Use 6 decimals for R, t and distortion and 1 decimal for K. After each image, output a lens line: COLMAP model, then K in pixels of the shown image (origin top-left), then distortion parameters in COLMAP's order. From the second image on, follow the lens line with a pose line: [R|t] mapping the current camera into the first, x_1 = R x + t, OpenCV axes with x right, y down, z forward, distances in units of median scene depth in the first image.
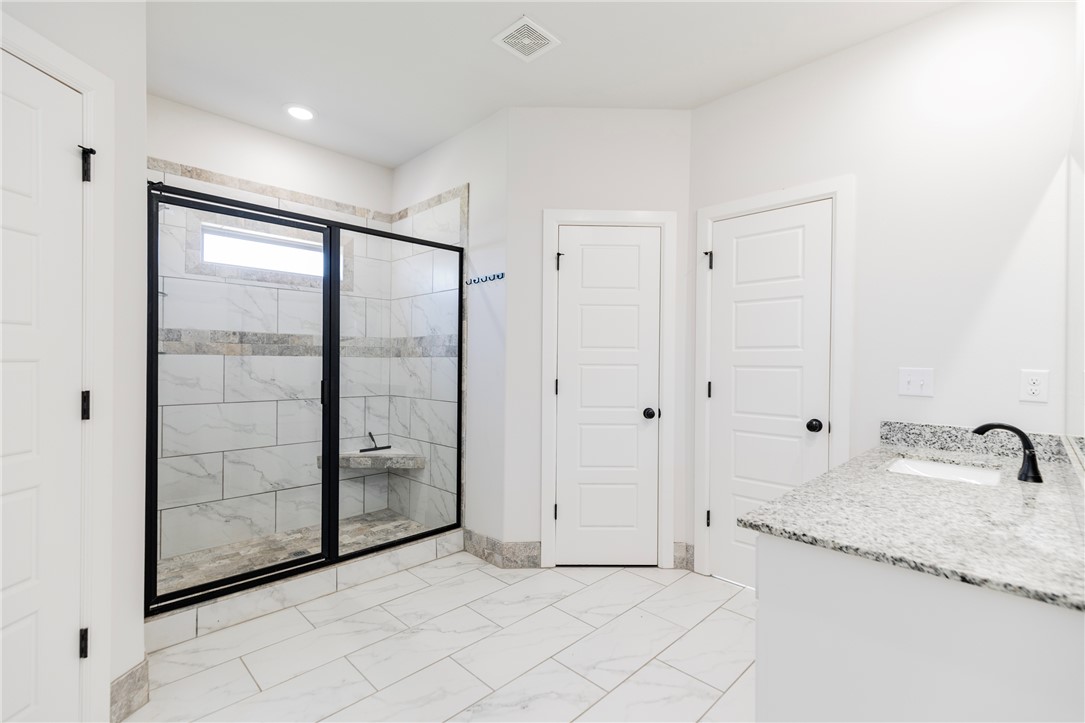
lens RADIAL K [[476.4, 0, 542.5], [0, 476.4, 361.5], [0, 0, 1]] dist [0.003117, -0.000212]
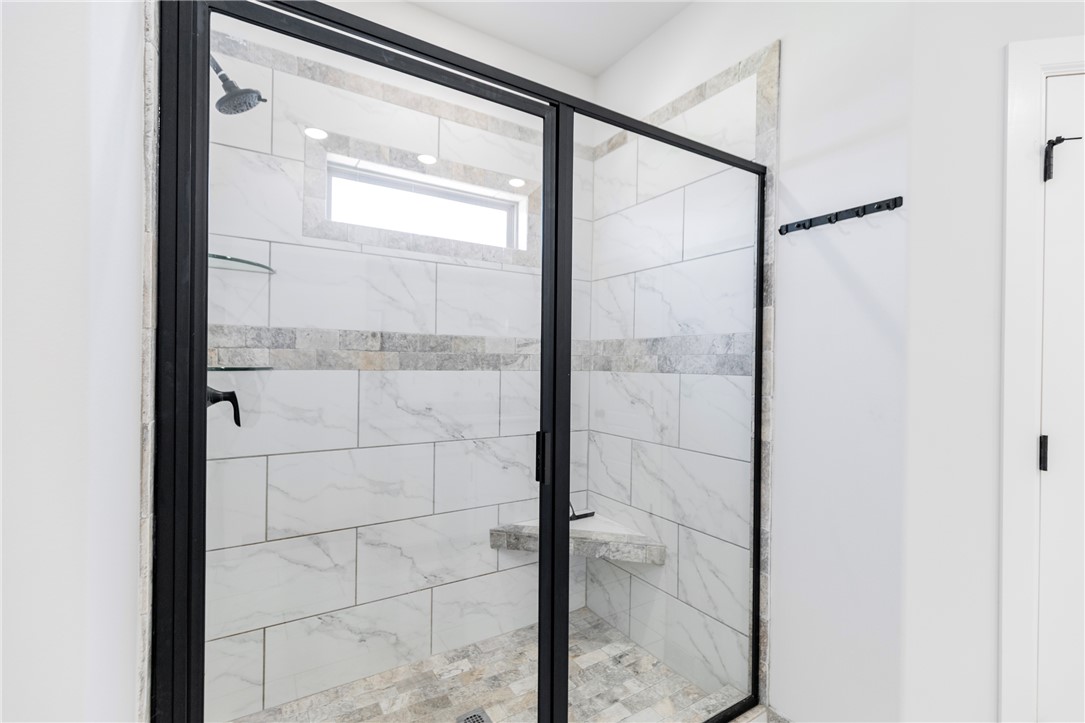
lens RADIAL K [[476.4, 0, 542.5], [0, 476.4, 361.5], [0, 0, 1]] dist [0.003117, -0.000212]
pose [[0.972991, 0.004353, -0.230802, -0.281988], [-0.004892, 0.999986, -0.001763, -0.023606], [0.230792, 0.002844, 0.972999, 0.435851]]
